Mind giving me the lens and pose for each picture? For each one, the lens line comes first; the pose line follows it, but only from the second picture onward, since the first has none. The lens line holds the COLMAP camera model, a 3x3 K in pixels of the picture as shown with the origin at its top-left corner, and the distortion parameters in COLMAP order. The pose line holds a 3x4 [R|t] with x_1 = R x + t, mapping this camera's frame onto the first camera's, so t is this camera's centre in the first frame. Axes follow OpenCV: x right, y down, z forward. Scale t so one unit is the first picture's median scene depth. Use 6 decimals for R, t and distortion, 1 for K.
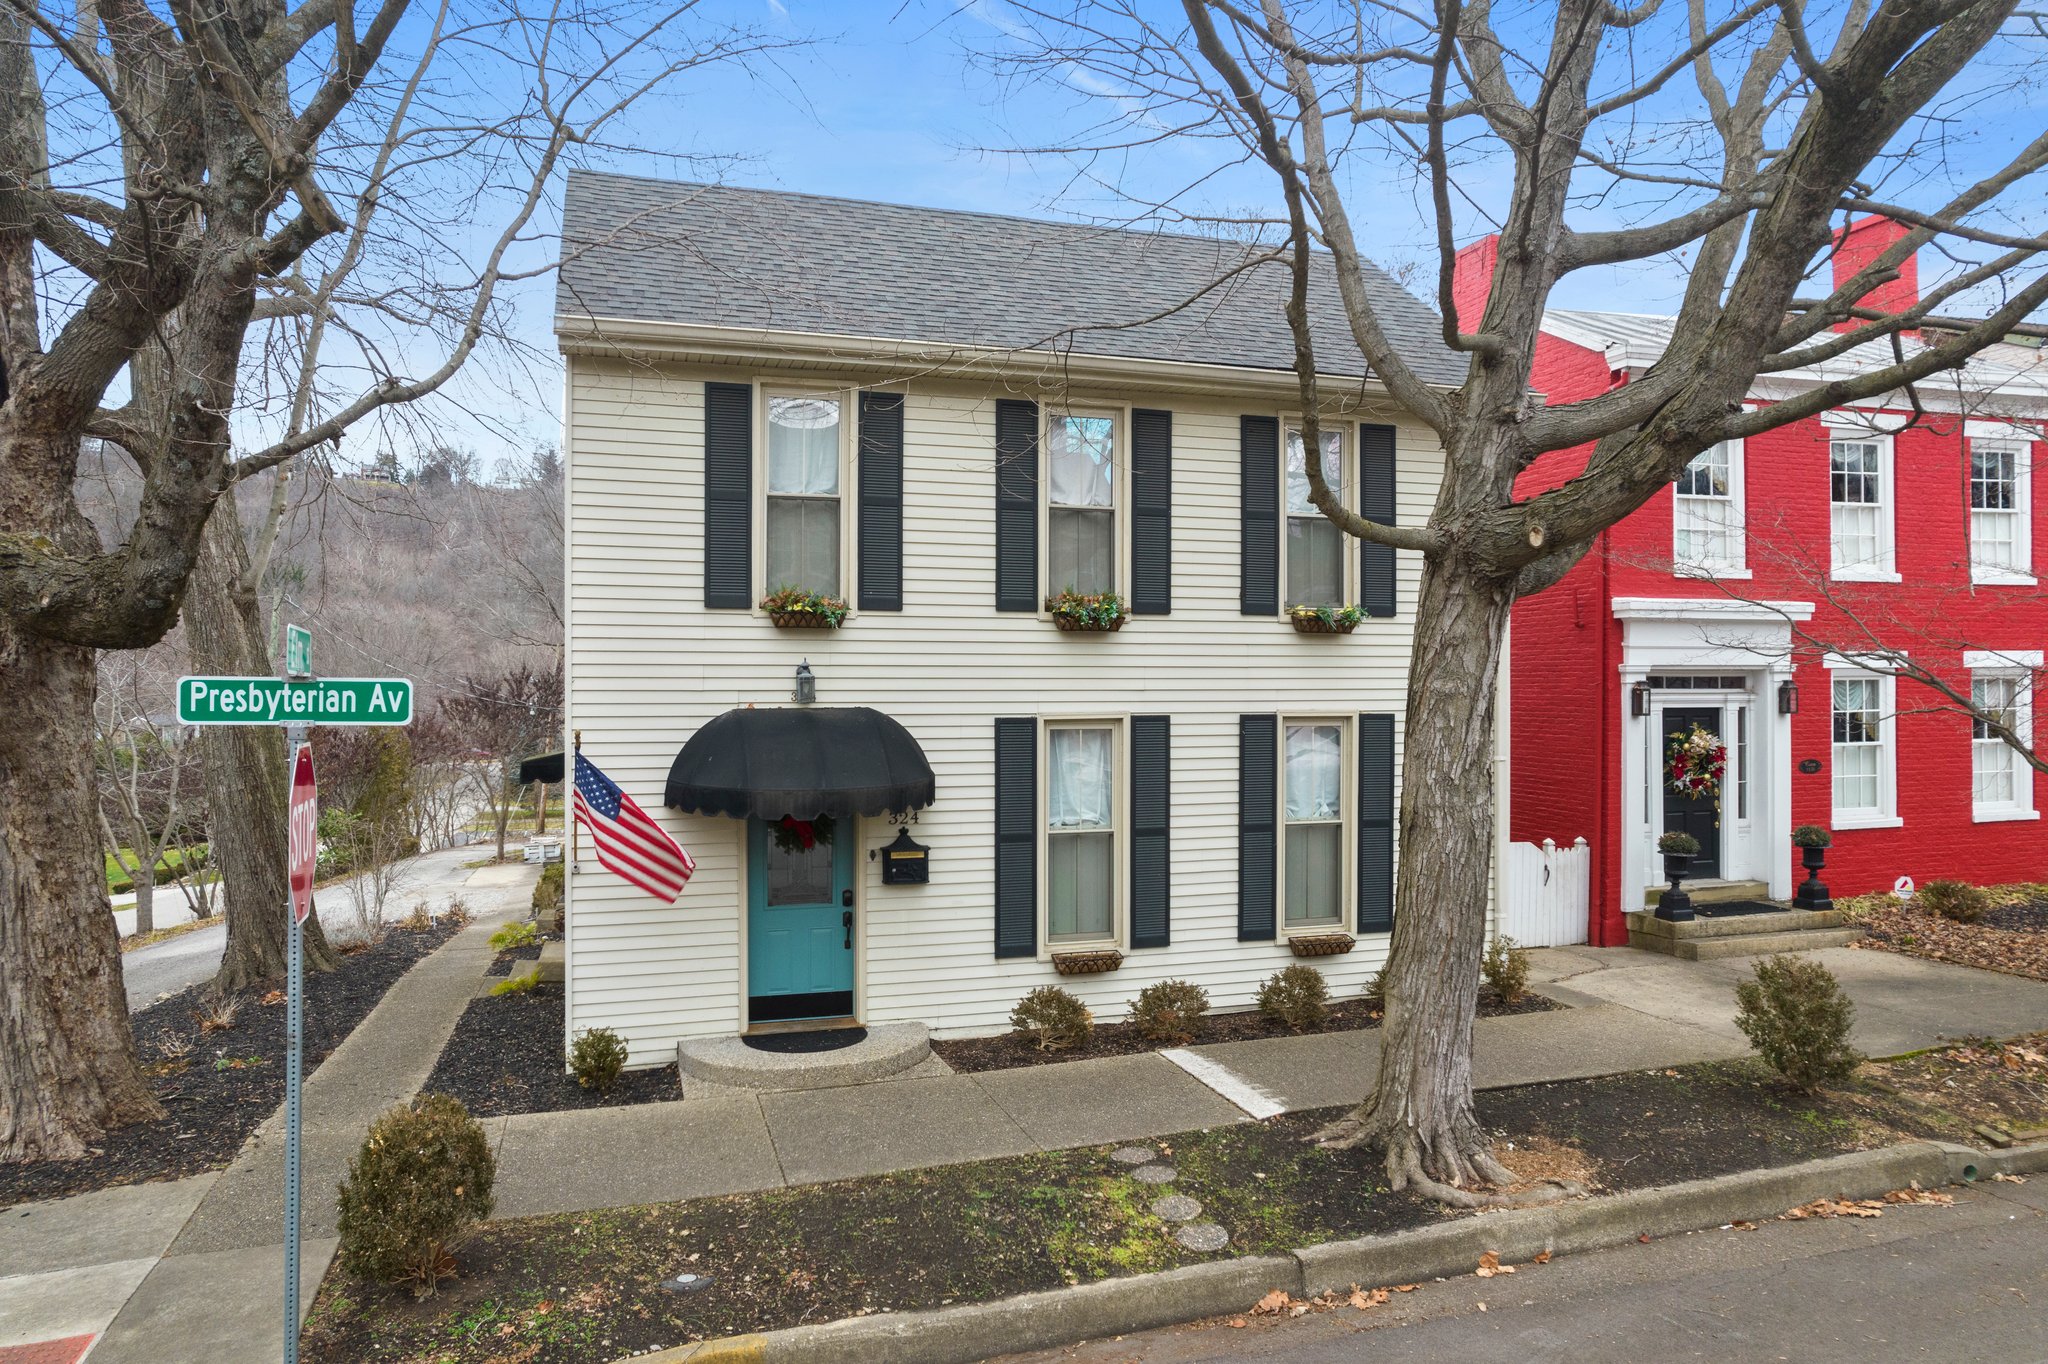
lens RADIAL K [[1300.6, 0, 1024.0], [0, 1300.6, 682.0], [0, 0, 1]] dist [-0.039569, 0.004050]
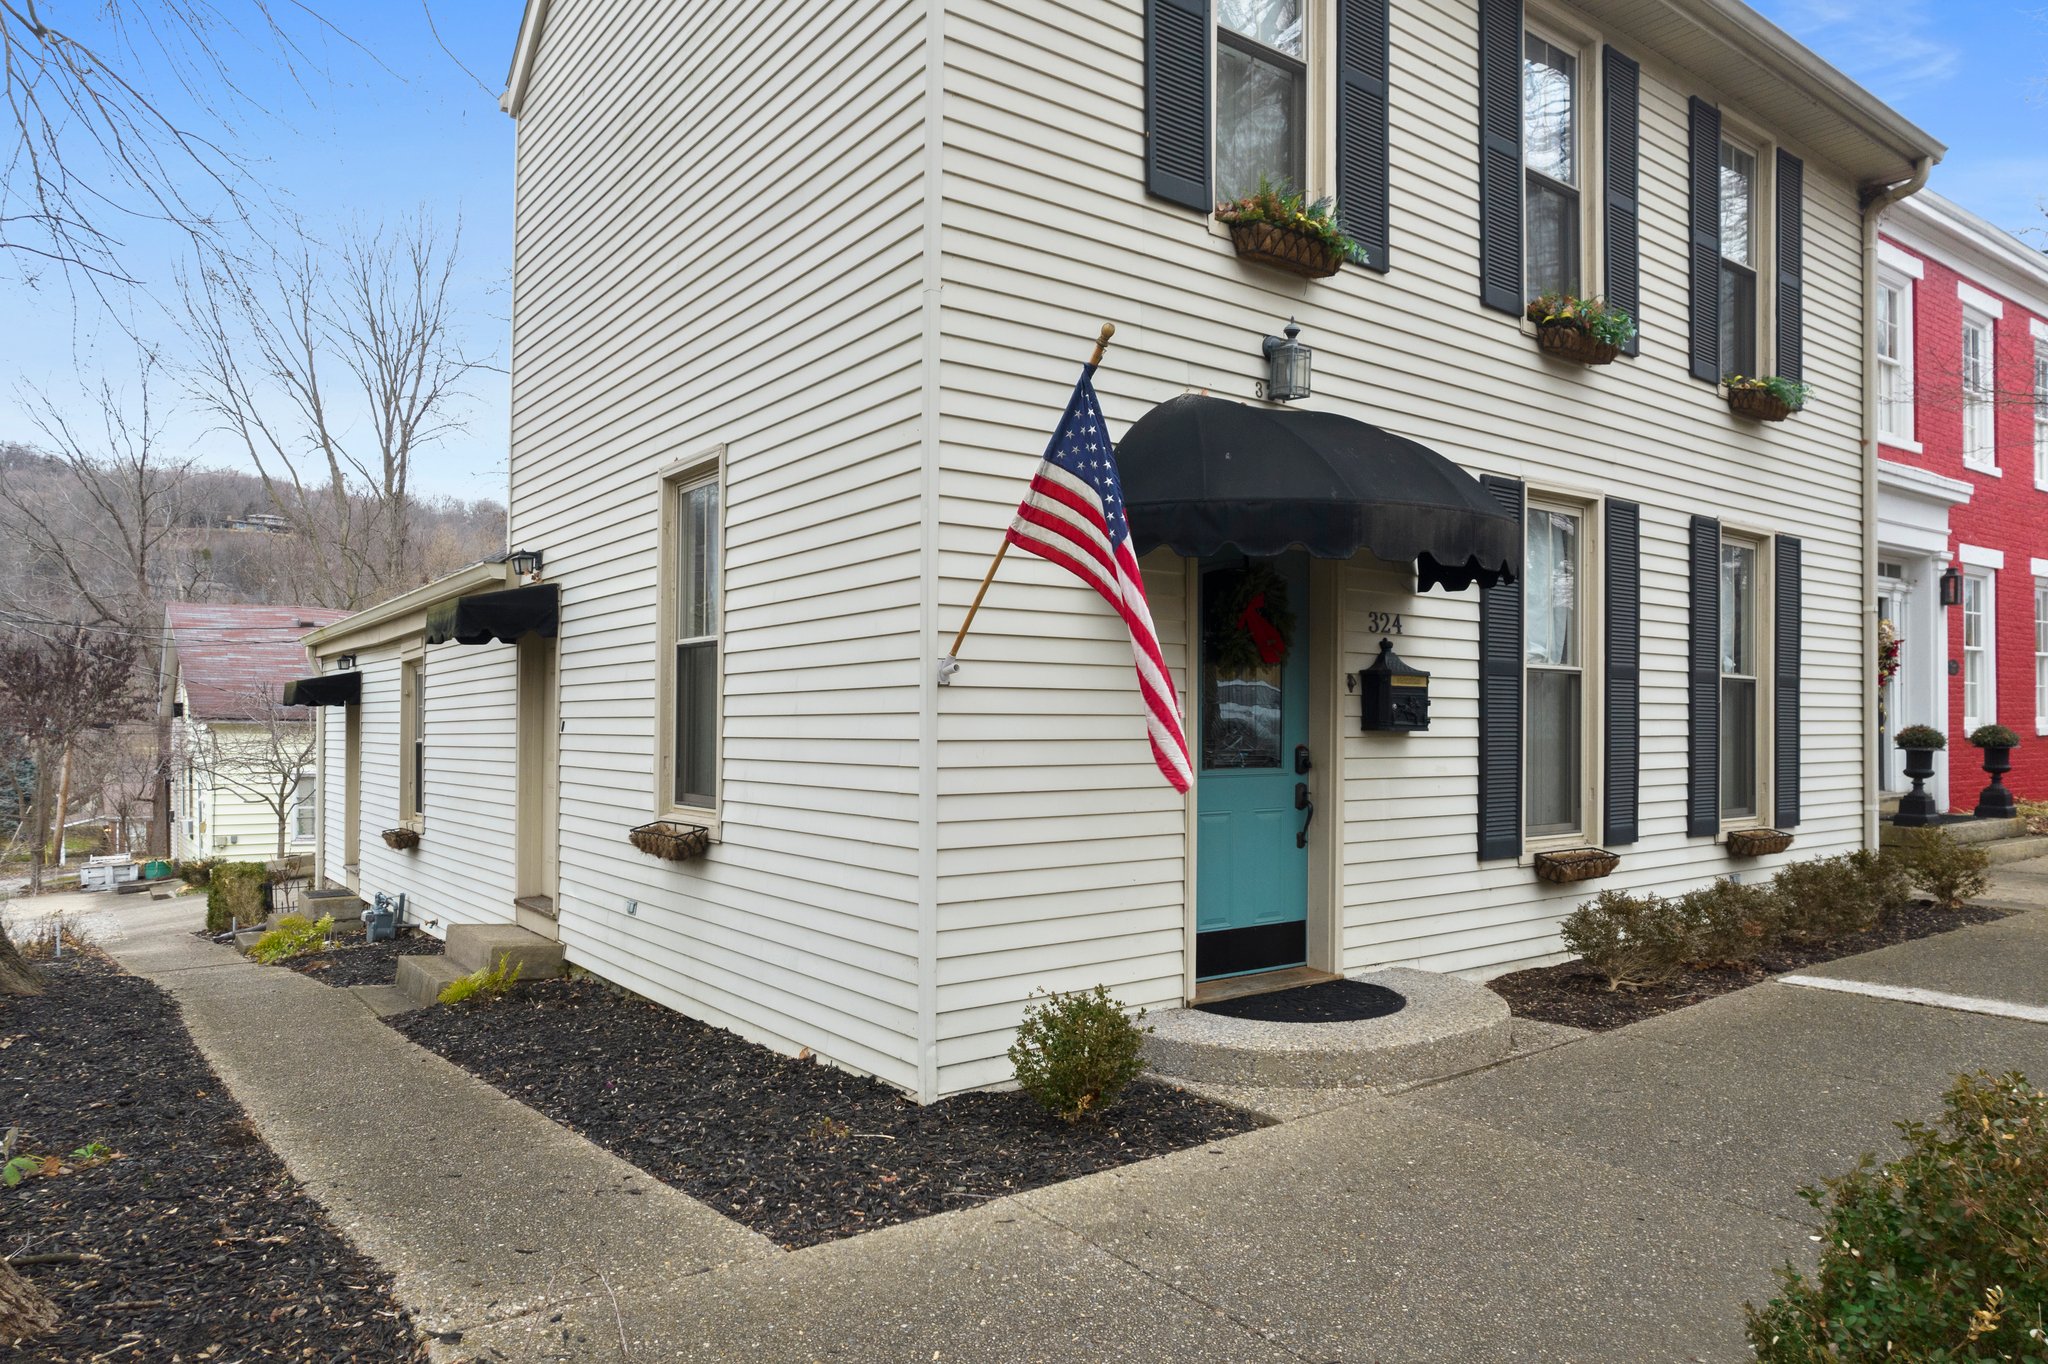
lens RADIAL K [[1322.5, 0, 1016.6], [0, 1322.5, 717.5], [0, 0, 1]] dist [-0.038781, 0.002855]
pose [[0.945807, 0.003443, 0.324710, -0.449410], [-0.002899, 0.999993, -0.002156, 0.150575], [-0.324715, 0.001098, 0.945811, 0.490383]]
